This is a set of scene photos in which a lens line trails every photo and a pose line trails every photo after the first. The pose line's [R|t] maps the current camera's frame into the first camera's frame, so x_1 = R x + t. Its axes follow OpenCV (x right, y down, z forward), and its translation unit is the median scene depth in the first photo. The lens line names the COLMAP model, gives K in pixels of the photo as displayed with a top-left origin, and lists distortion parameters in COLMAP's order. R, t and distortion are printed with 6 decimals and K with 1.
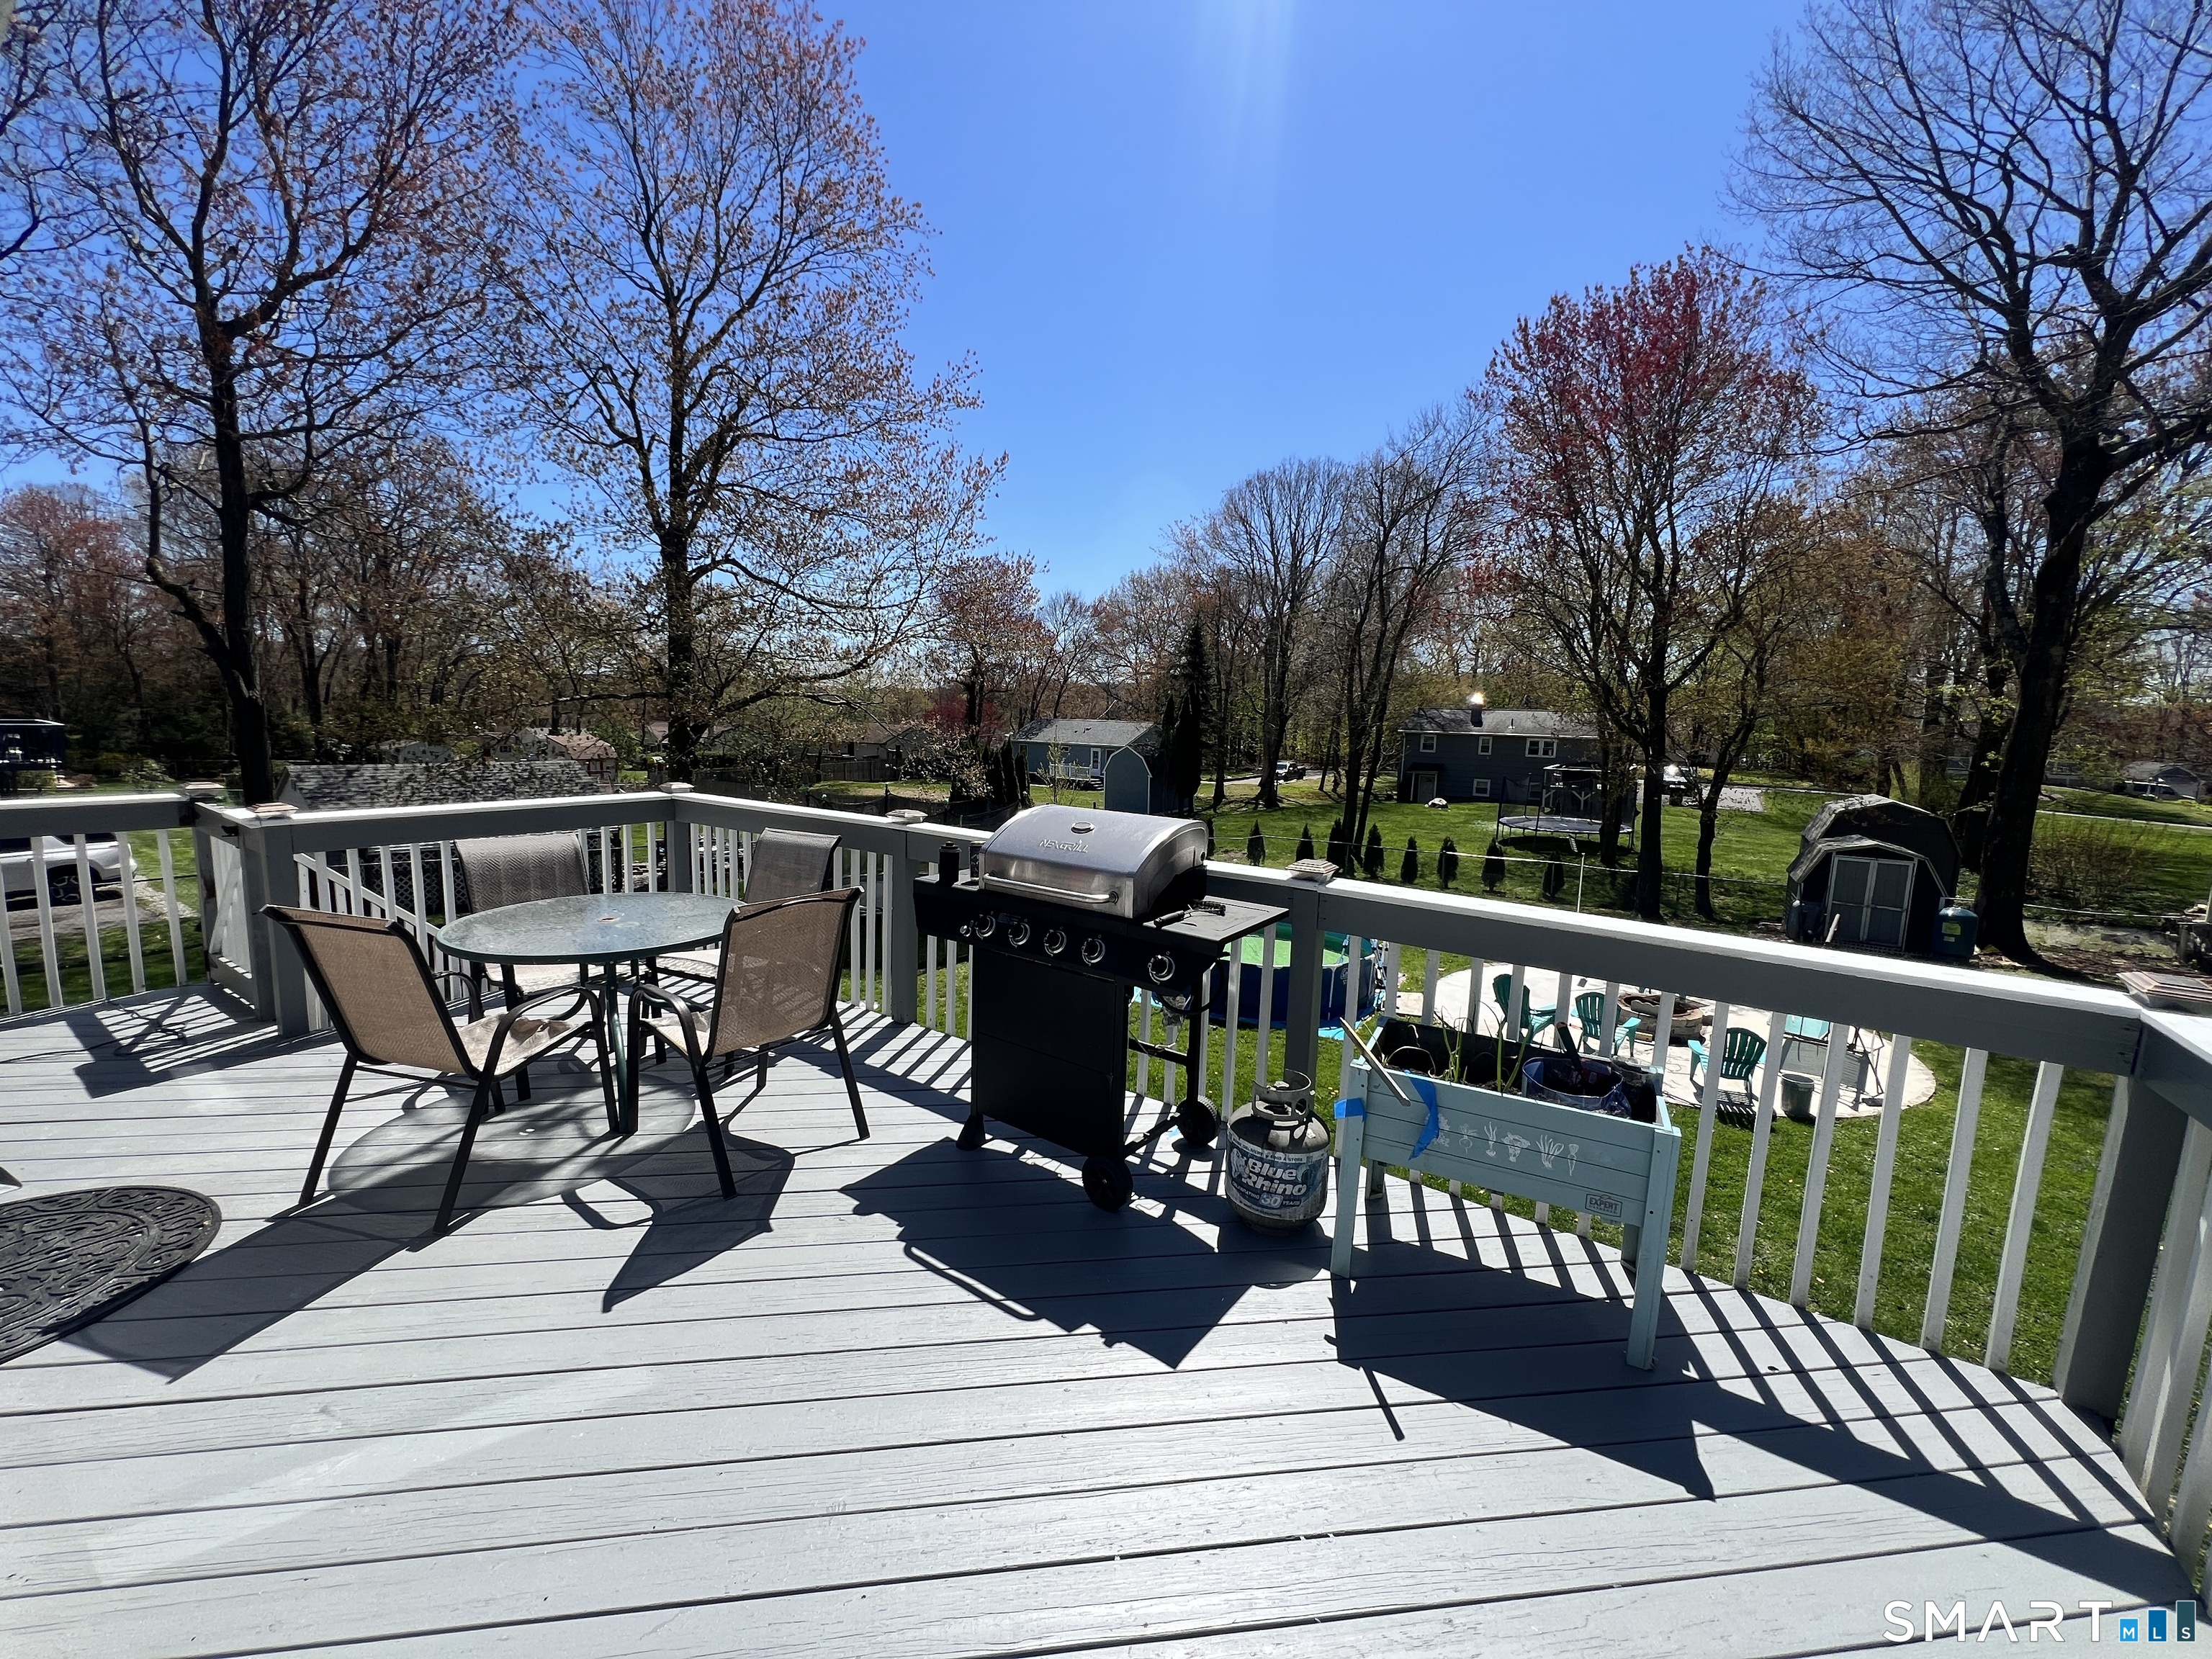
lens RADIAL K [[880.8, 0, 1109.3], [0, 880.8, 840.2], [0, 0, 1]] dist [-0.002762, 0.000400]
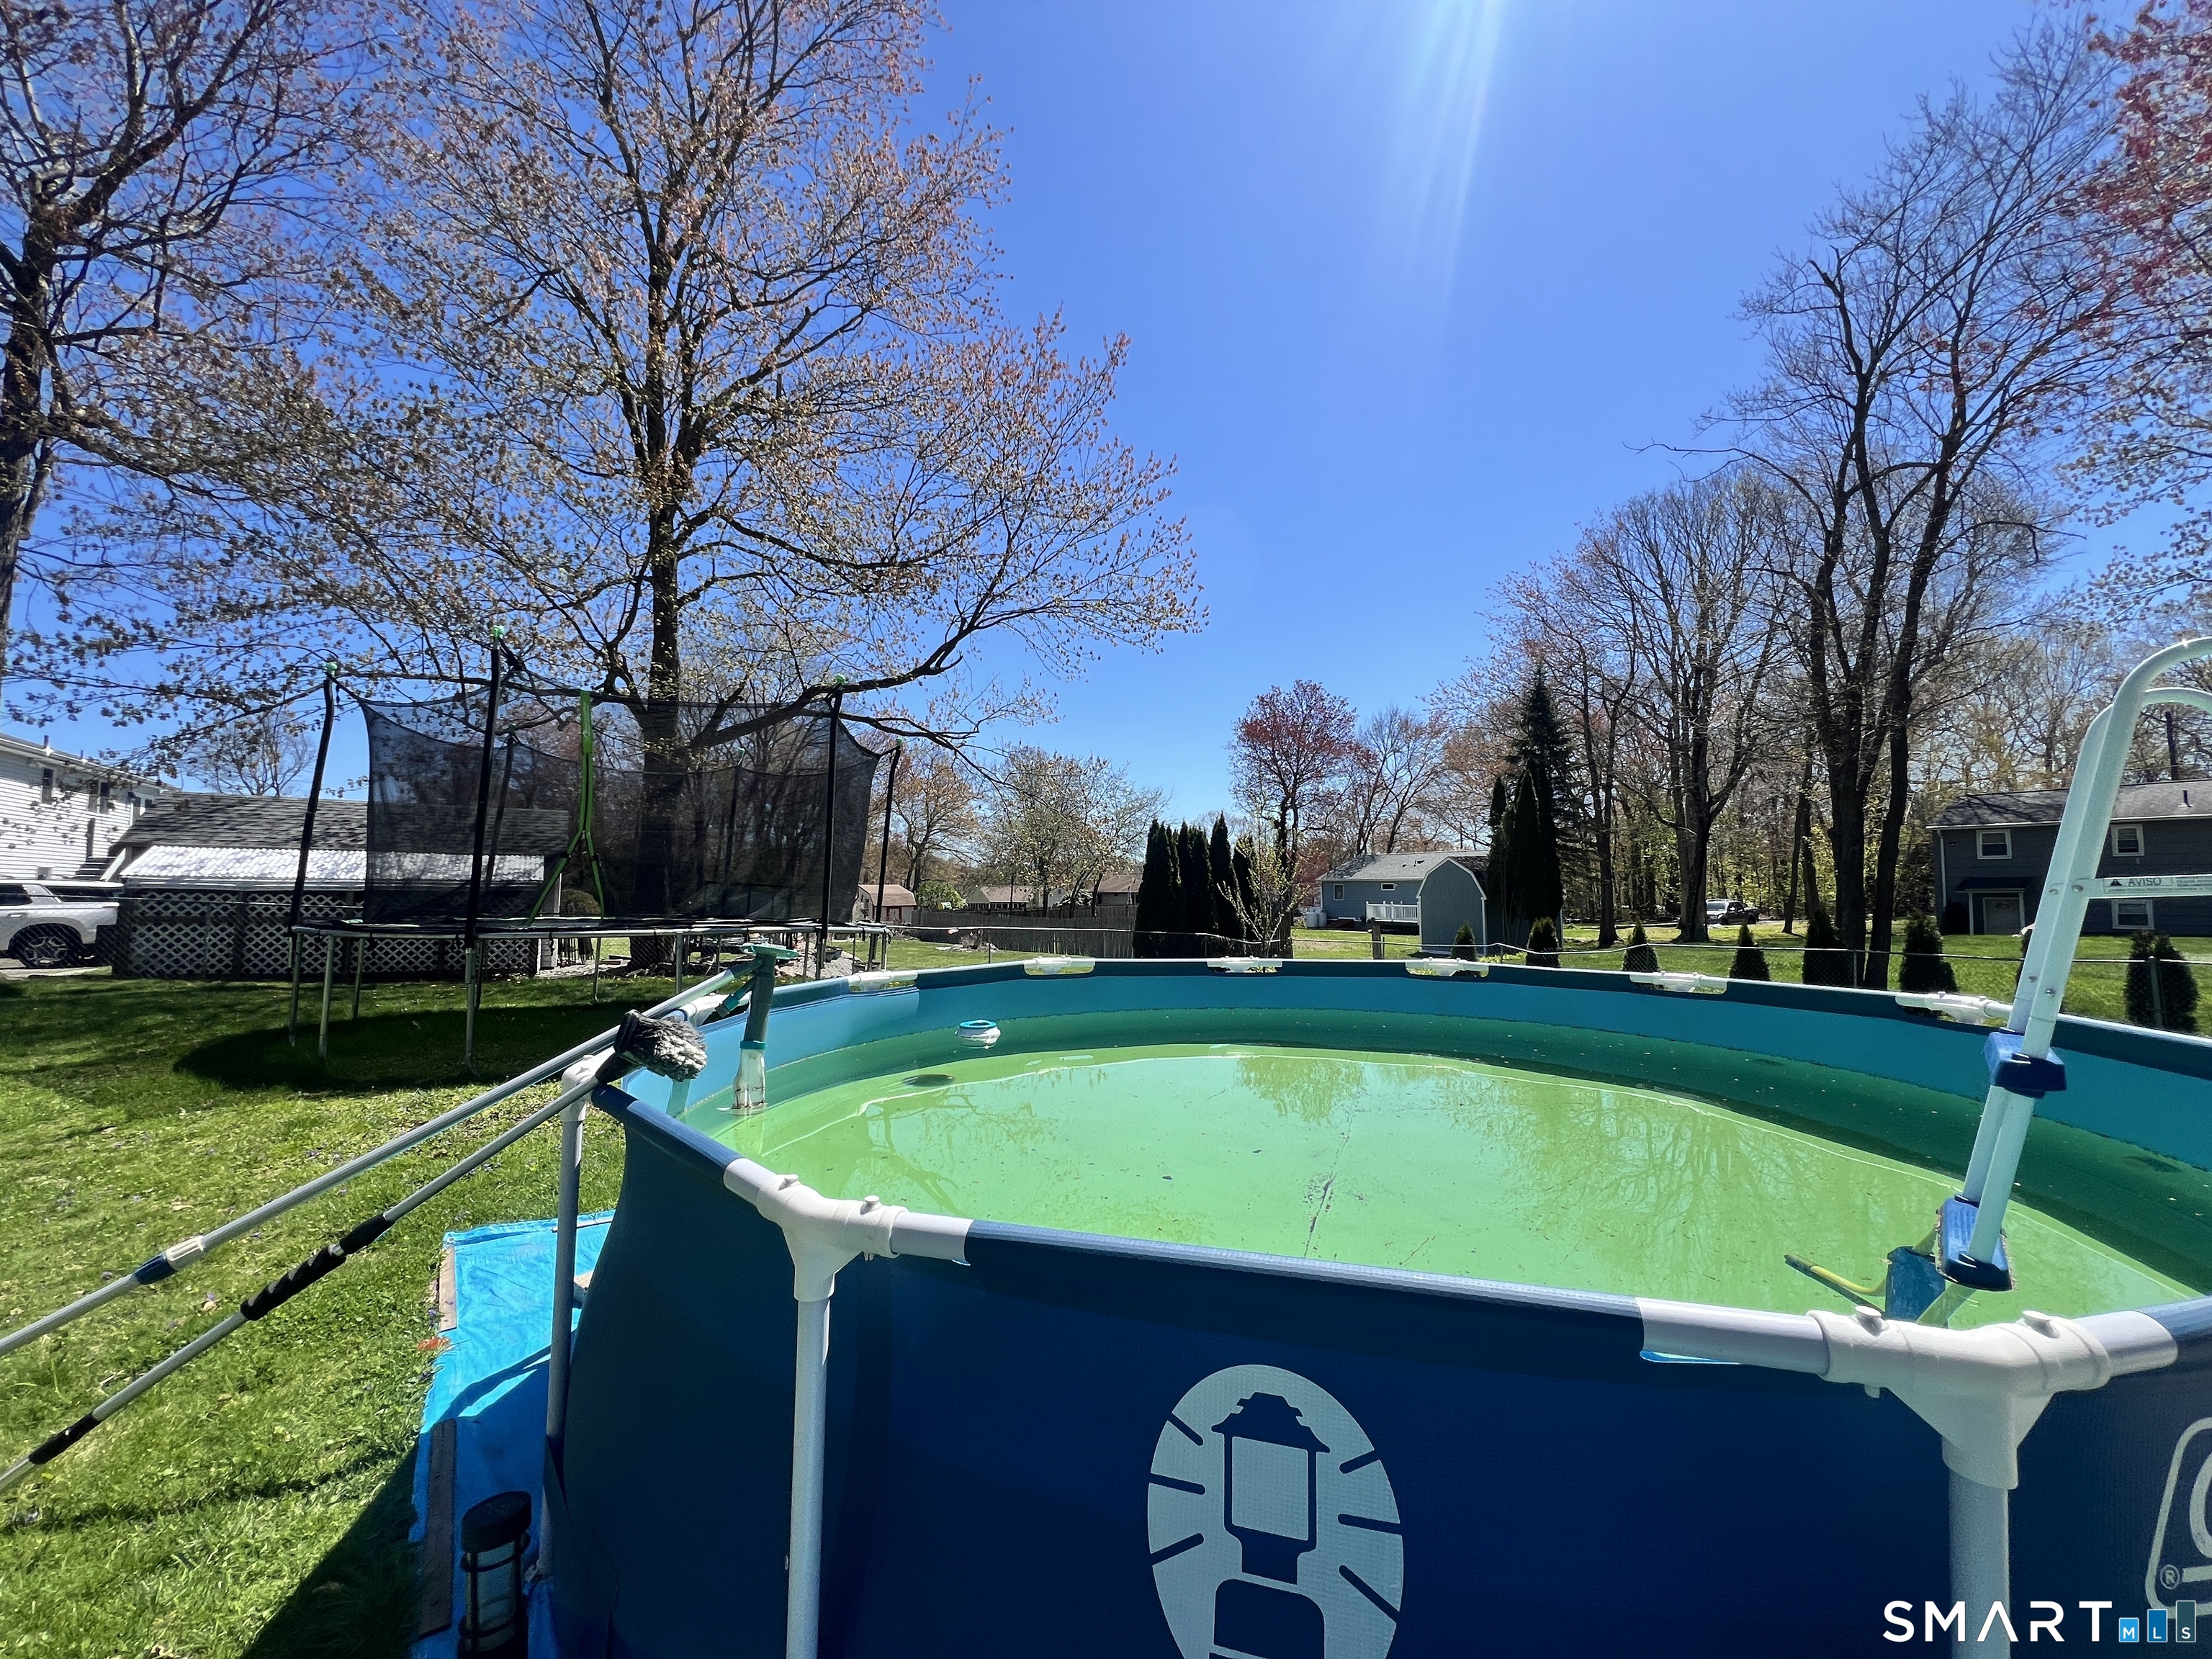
lens RADIAL K [[880.8, 0, 1103.9], [0, 880.8, 844.0], [0, 0, 1]] dist [-0.002762, 0.000400]
pose [[0.910692, -0.046162, -0.410499, 0.095565], [-0.037147, 0.980559, -0.192678, 0.049023], [0.411412, 0.190719, 0.891272, 0.370223]]
